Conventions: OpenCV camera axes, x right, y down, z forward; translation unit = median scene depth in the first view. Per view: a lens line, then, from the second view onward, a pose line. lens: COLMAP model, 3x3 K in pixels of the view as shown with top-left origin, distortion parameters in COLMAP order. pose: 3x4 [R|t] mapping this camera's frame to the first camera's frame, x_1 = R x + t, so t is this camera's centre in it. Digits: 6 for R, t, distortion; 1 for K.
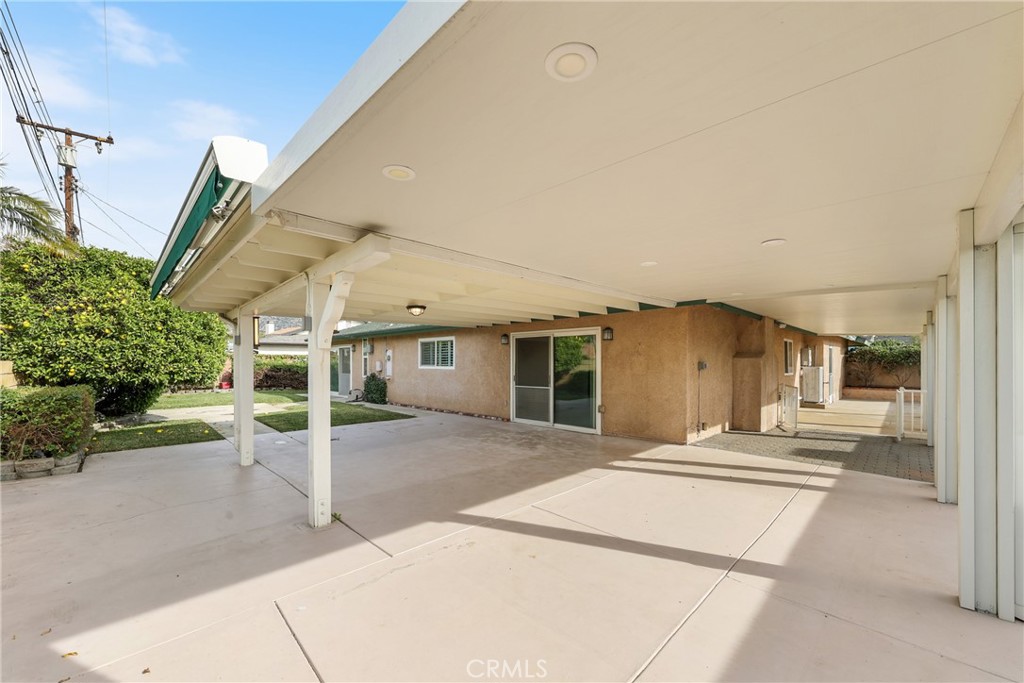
lens RADIAL K [[403.4, 0, 514.7], [0, 403.4, 358.2], [0, 0, 1]] dist [-0.001436, -0.000166]
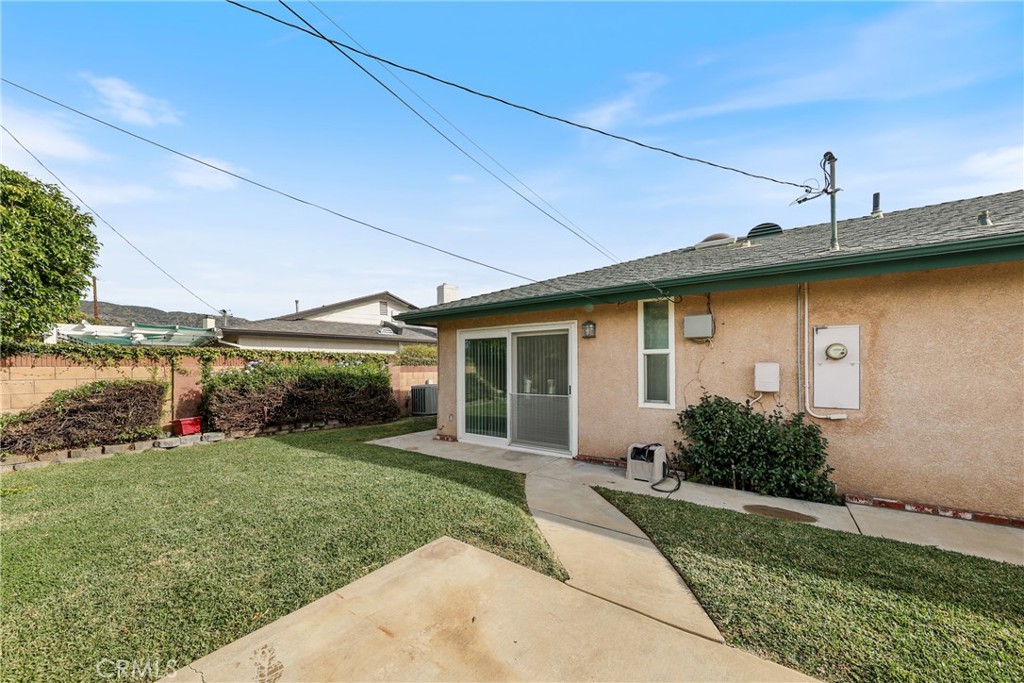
lens RADIAL K [[372.4, 0, 511.3], [0, 372.4, 363.0], [0, 0, 1]] dist [-0.000367, -0.000059]
pose [[0.985501, -0.003128, 0.169643, -0.077783], [0.003176, 0.999995, -0.000010, 0.001003], [-0.169642, 0.000549, 0.985506, 0.097146]]
